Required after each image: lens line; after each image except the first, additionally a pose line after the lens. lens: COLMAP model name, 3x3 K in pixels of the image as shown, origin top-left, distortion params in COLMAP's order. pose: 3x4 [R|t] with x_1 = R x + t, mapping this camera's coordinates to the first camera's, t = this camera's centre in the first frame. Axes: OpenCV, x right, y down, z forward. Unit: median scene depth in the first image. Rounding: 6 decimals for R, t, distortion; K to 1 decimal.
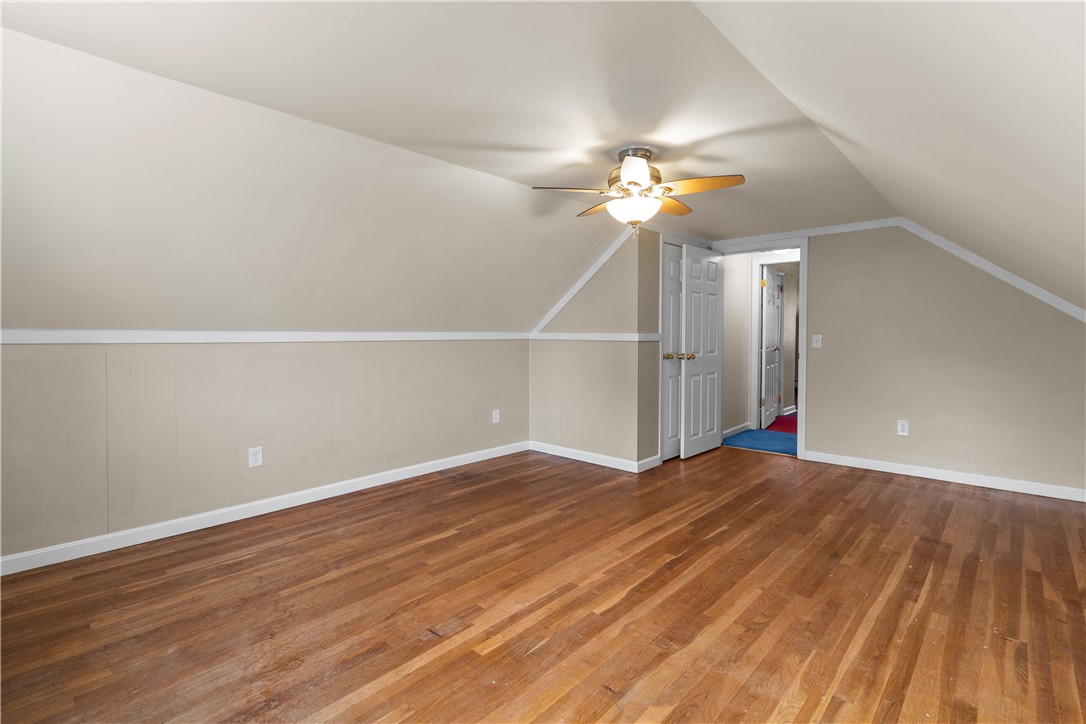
lens RADIAL K [[502.4, 0, 541.7], [0, 502.4, 336.8], [0, 0, 1]] dist [0.001388, -0.000111]
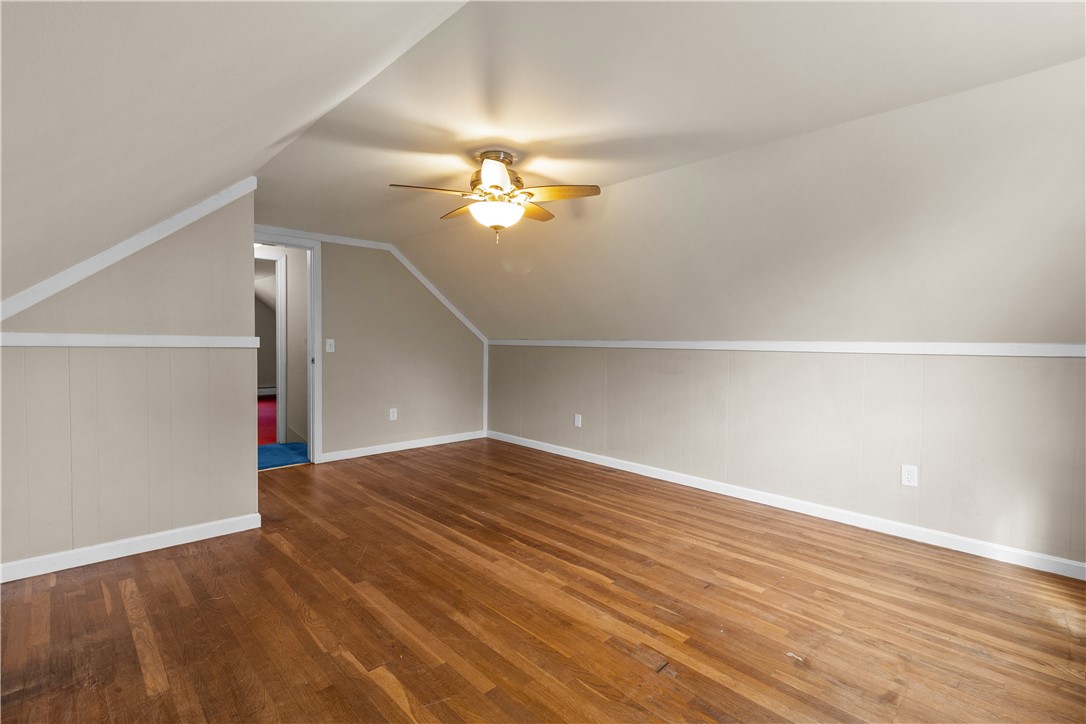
lens RADIAL K [[520.4, 0, 542.4], [0, 520.4, 364.1], [0, 0, 1]] dist [0.004924, -0.000298]
pose [[0.063568, -0.044963, 0.996964, -0.795098], [-0.005871, 0.998950, 0.045427, -0.007655], [-0.997960, -0.008741, 0.063237, 0.799046]]
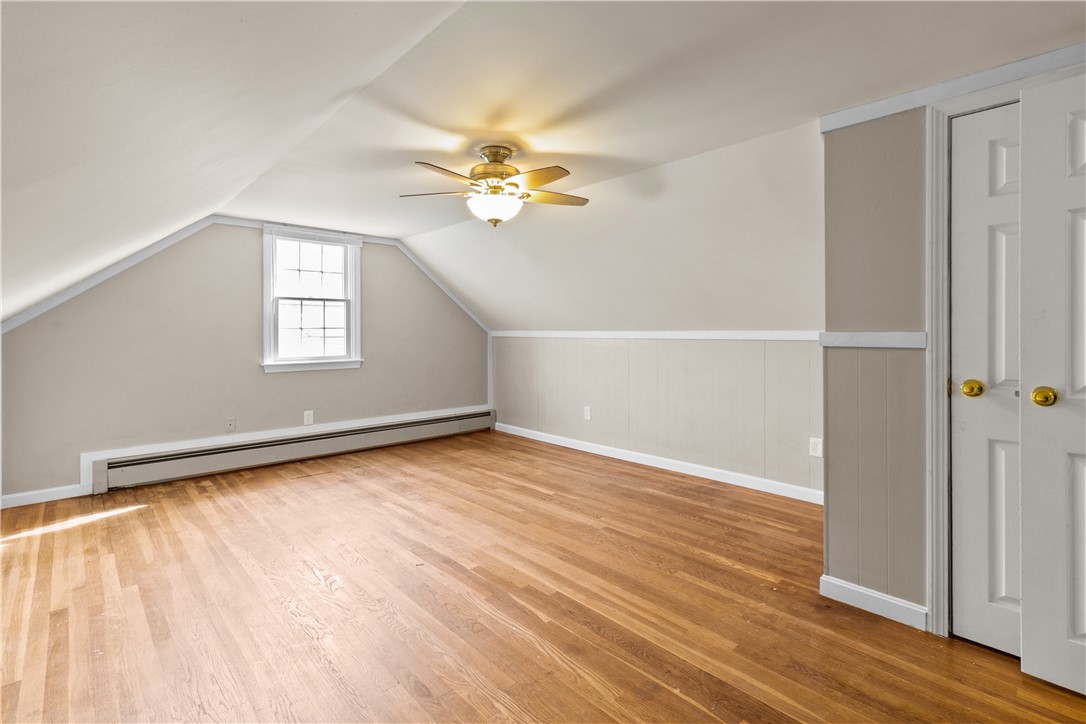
lens RADIAL K [[502.4, 0, 538.4], [0, 502.4, 322.0], [0, 0, 1]] dist [0.001388, -0.000111]
pose [[-0.070540, -0.023200, -0.997239, 1.105309], [-0.004843, 0.999726, -0.022915, -0.002727], [0.997497, 0.003213, -0.070633, 1.094940]]
